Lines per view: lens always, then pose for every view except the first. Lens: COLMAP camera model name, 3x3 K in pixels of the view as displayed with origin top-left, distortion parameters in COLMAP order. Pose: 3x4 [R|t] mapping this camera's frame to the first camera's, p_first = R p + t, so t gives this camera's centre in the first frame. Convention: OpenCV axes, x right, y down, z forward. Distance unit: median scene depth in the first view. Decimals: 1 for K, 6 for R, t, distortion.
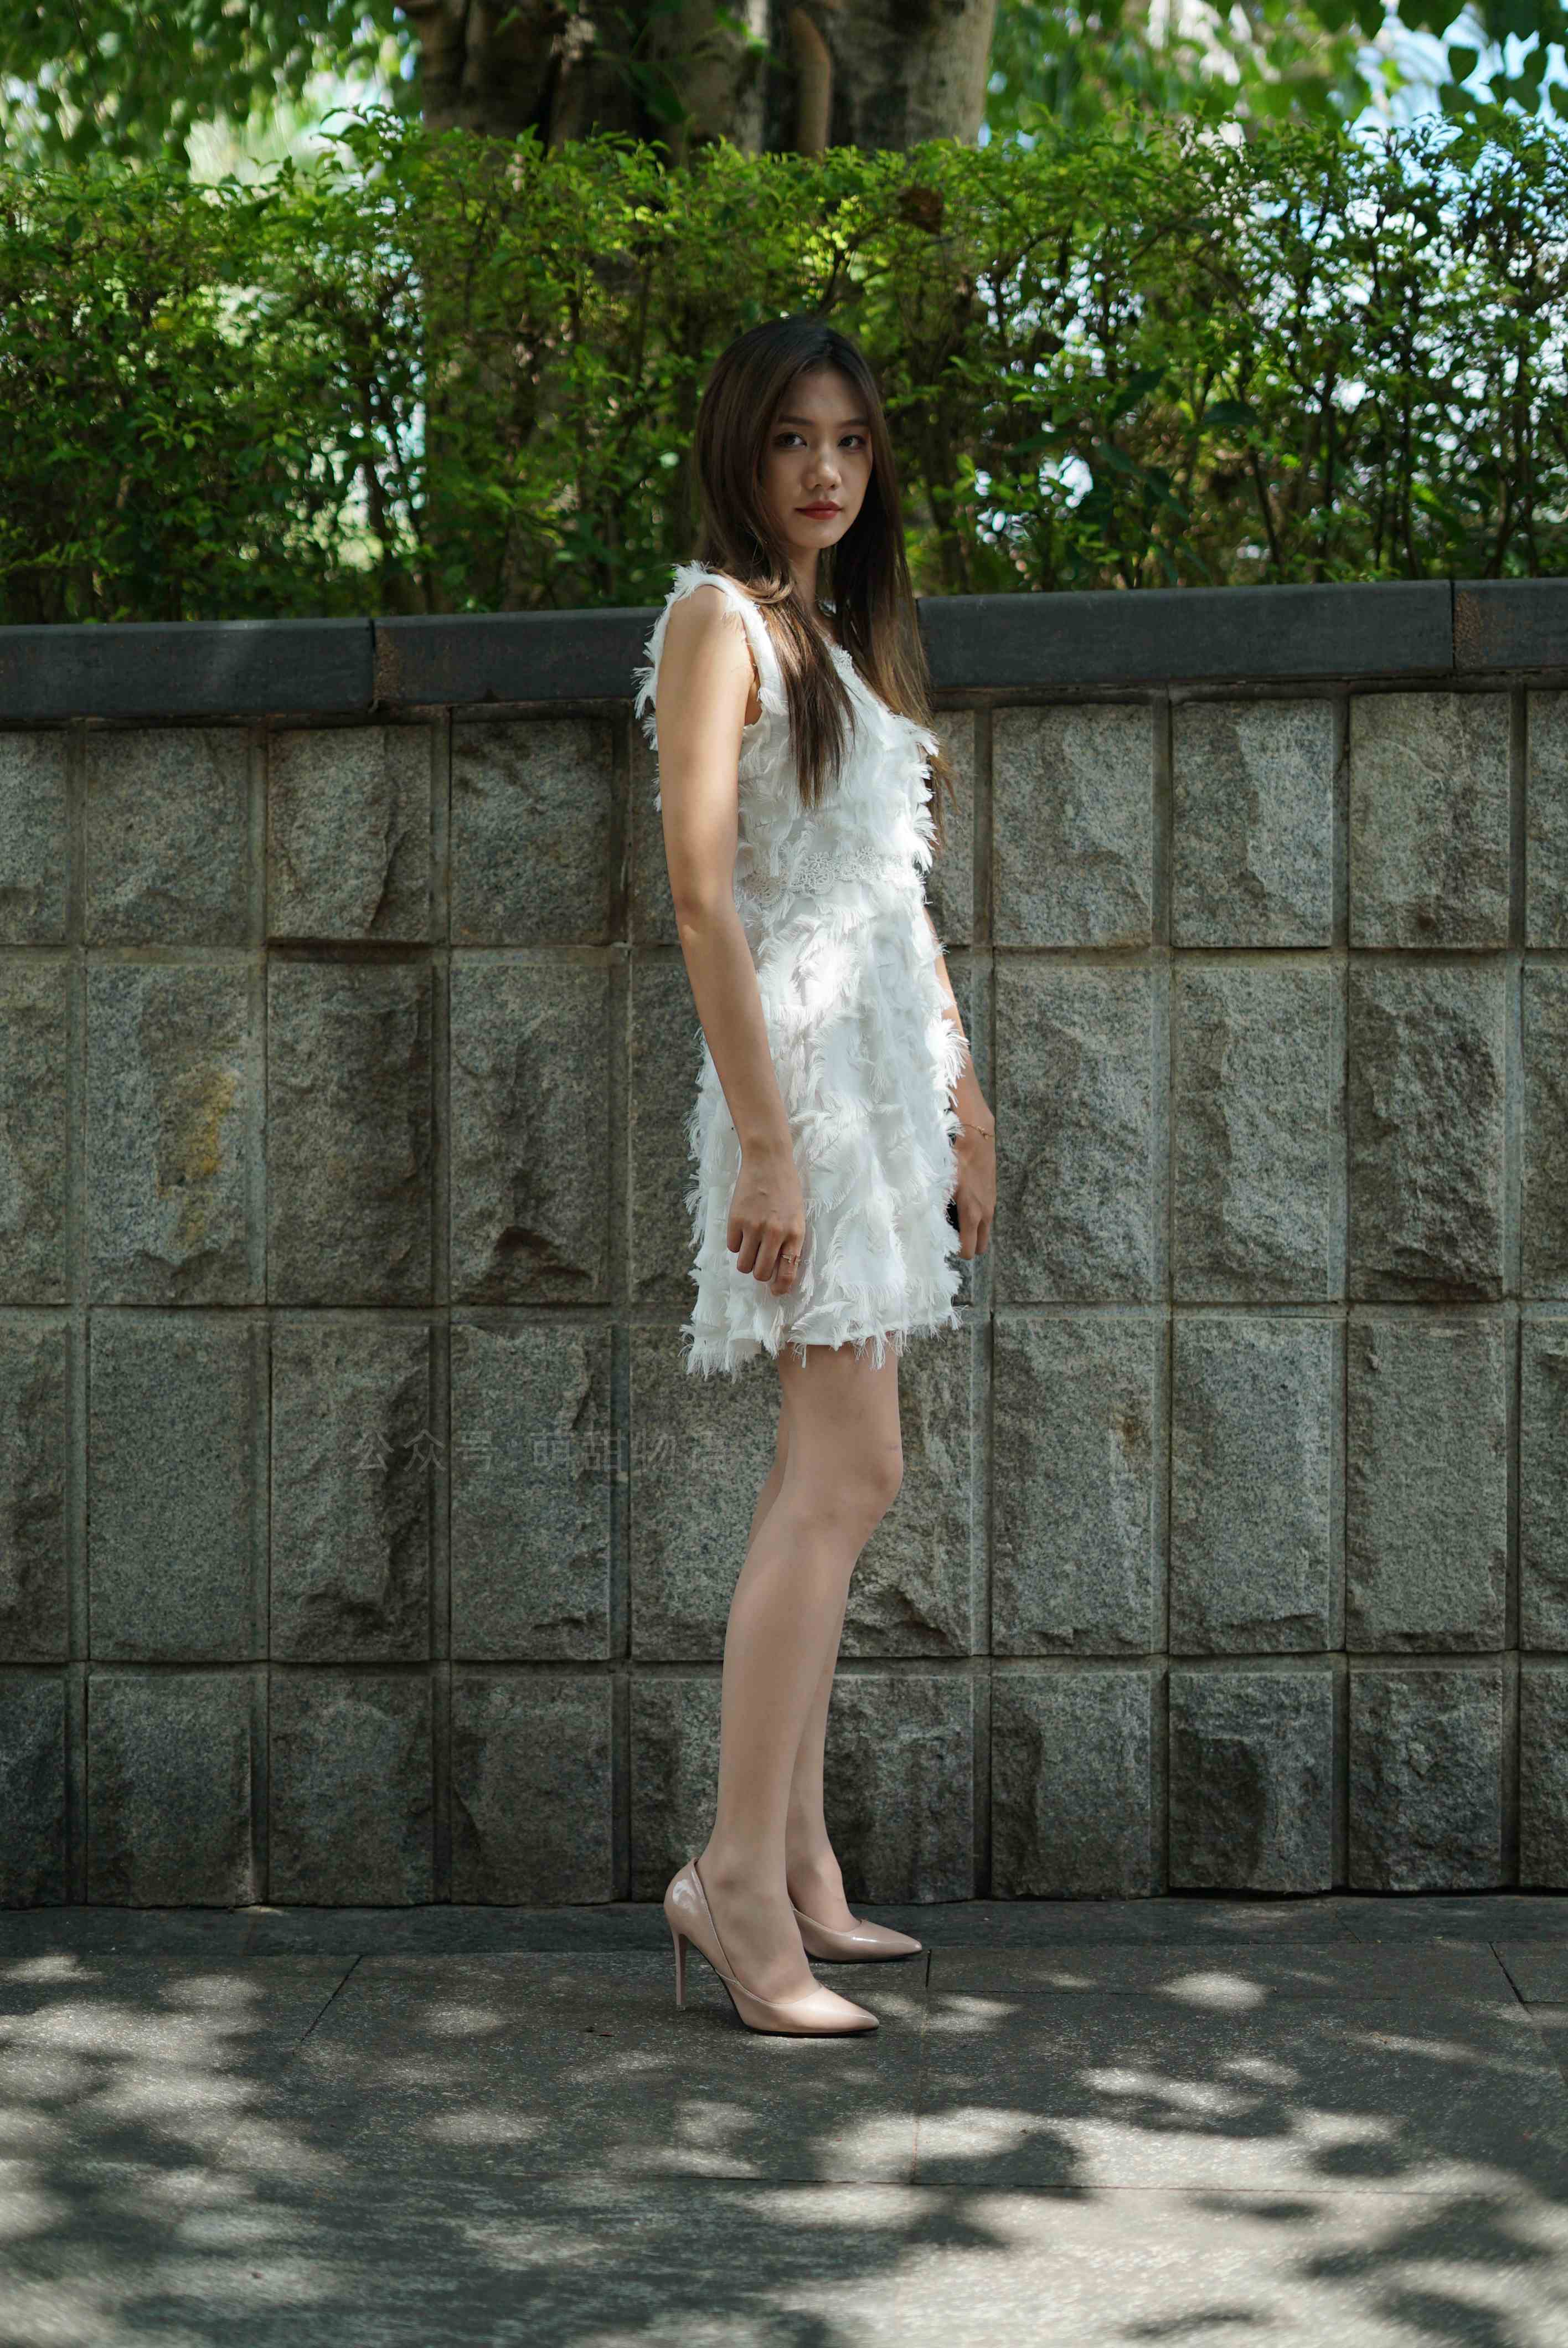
lens RADIAL K [[3443.1, 0, 779.7], [0, 3443.1, 1175.0], [0, 0, 1]] dist [-0.041859, 0.048023]
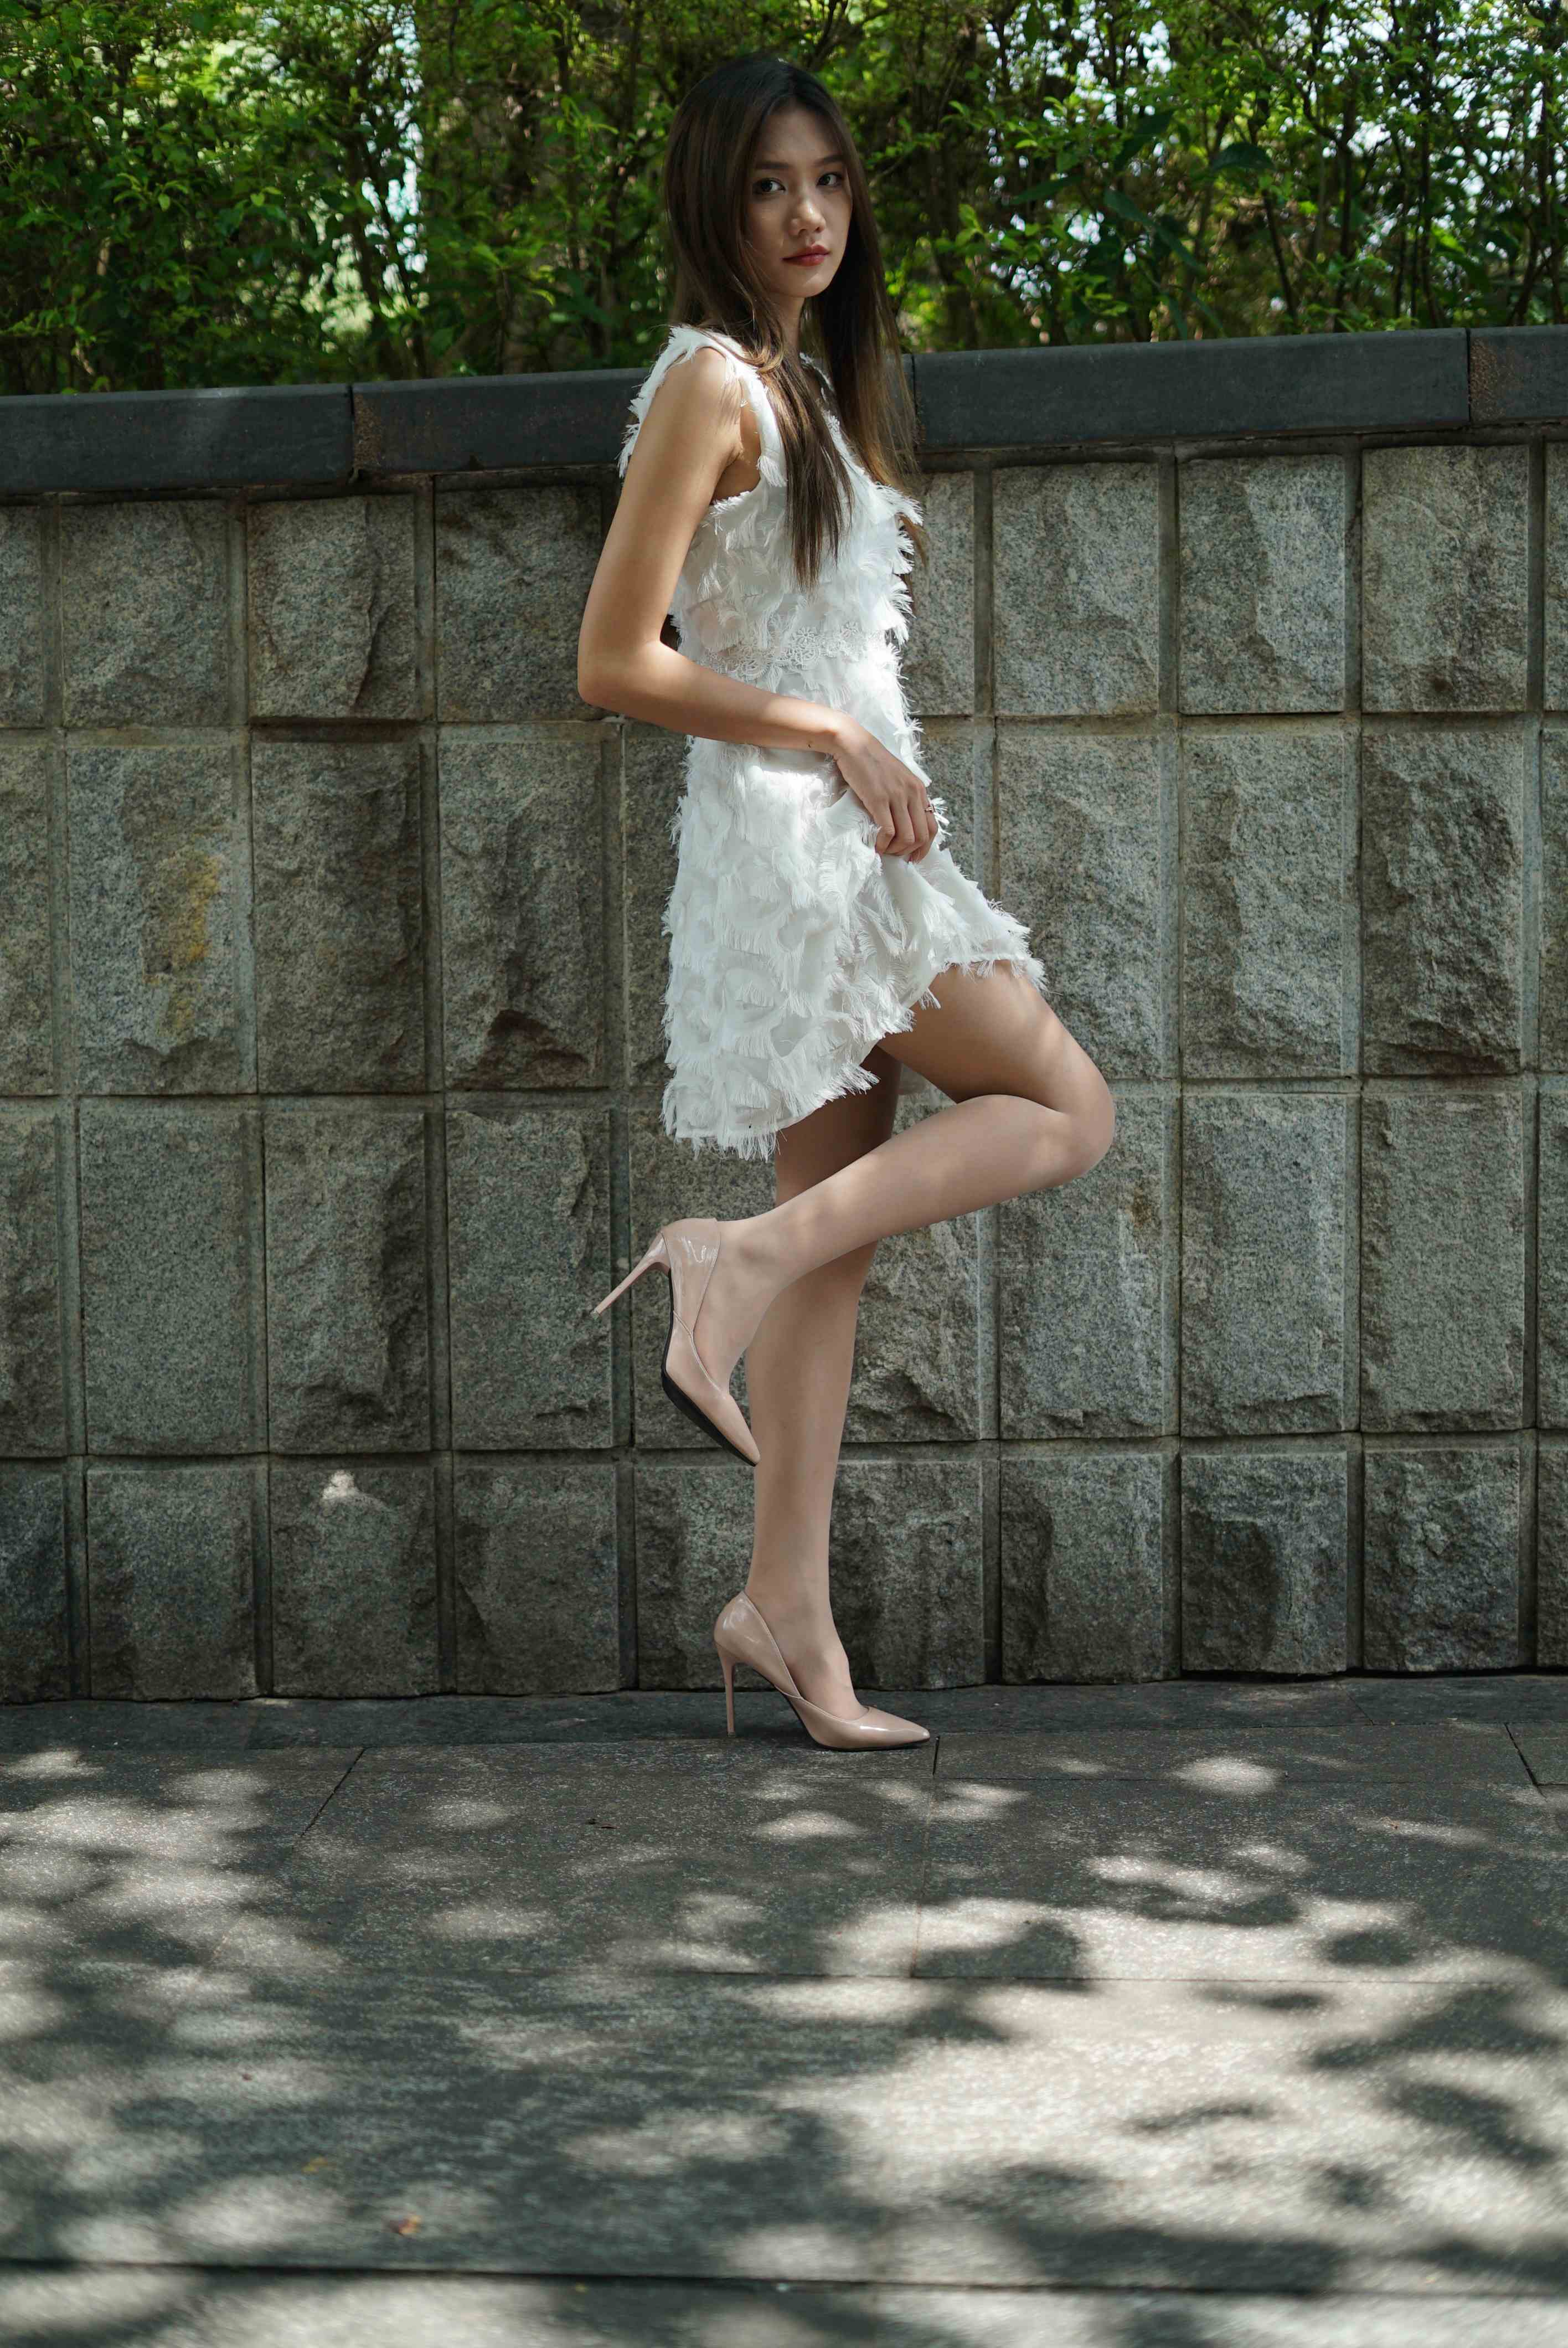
lens RADIAL K [[3443.1, 0, 779.7], [0, 3443.1, 1175.0], [0, 0, 1]] dist [-0.041859, 0.048023]
pose [[0.999849, -0.011700, -0.012884, 0.012041], [0.012530, 0.997719, 0.066324, -0.002170], [0.012079, -0.066476, 0.997715, 0.020239]]
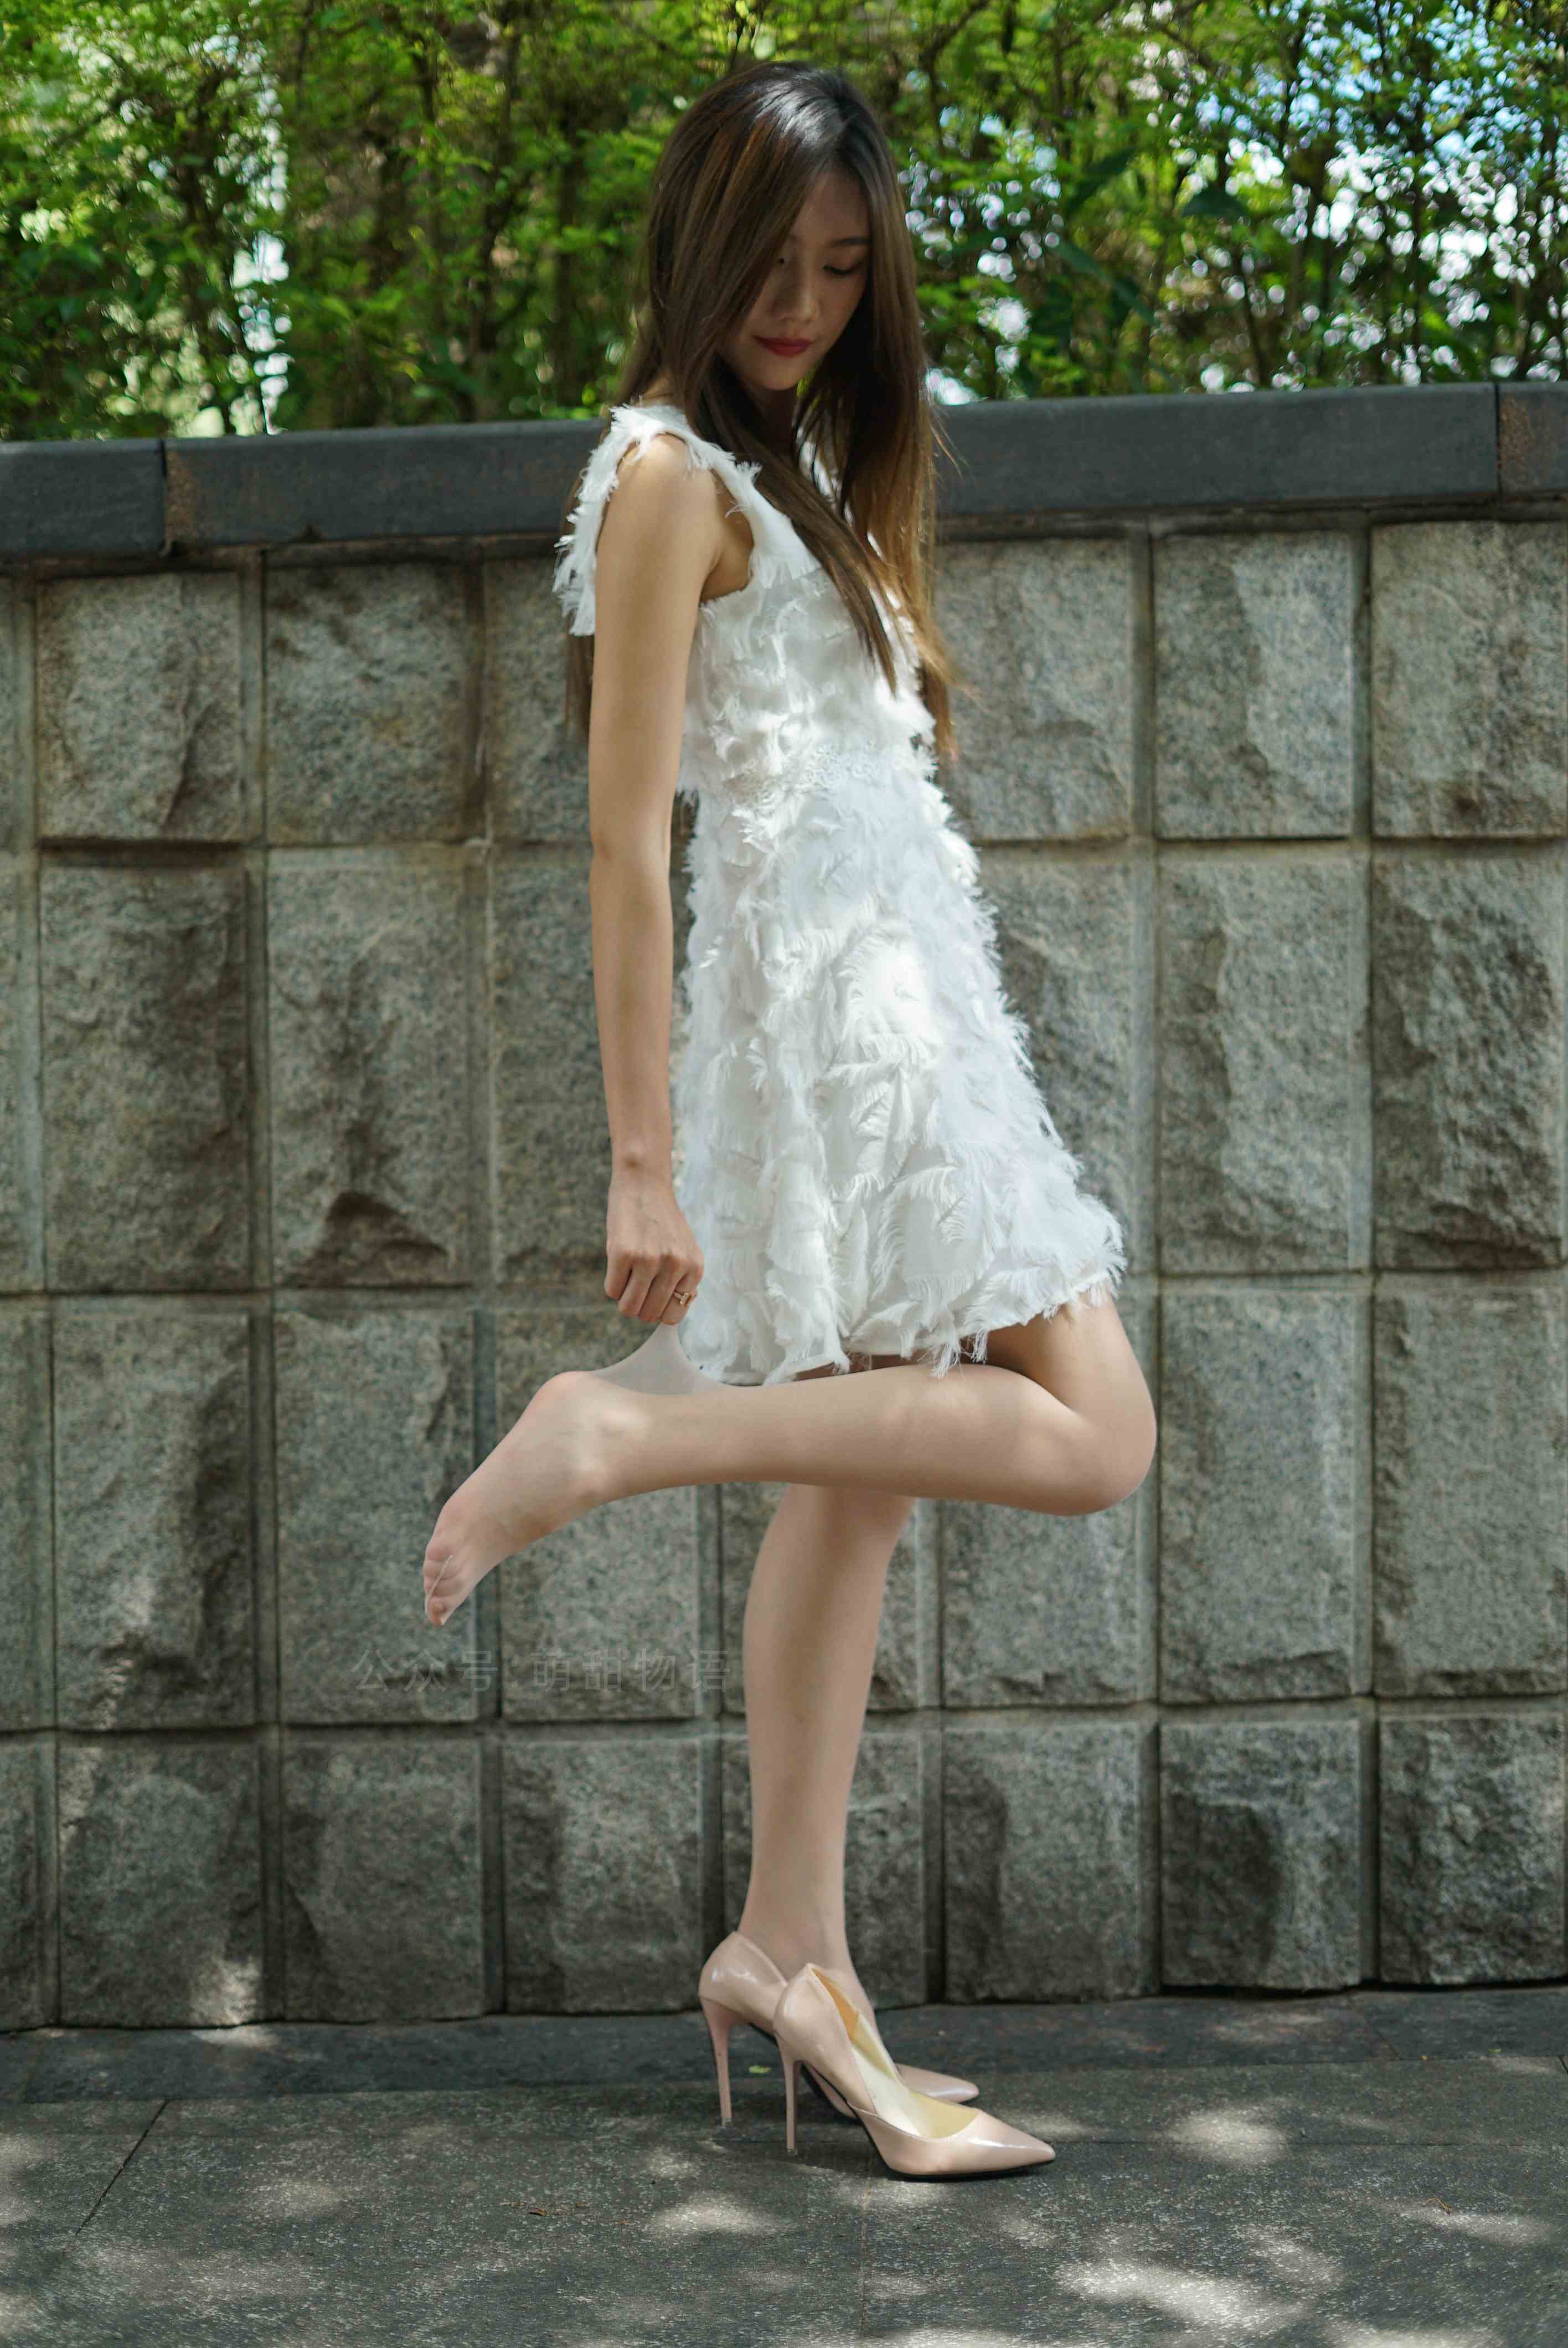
lens RADIAL K [[3443.1, 0, 779.7], [0, 3443.1, 1175.0], [0, 0, 1]] dist [-0.041859, 0.048023]
pose [[0.999756, -0.011953, 0.018592, 0.008847], [0.011590, 0.999743, 0.019473, -0.003414], [-0.018820, -0.019252, 0.999638, 0.186081]]
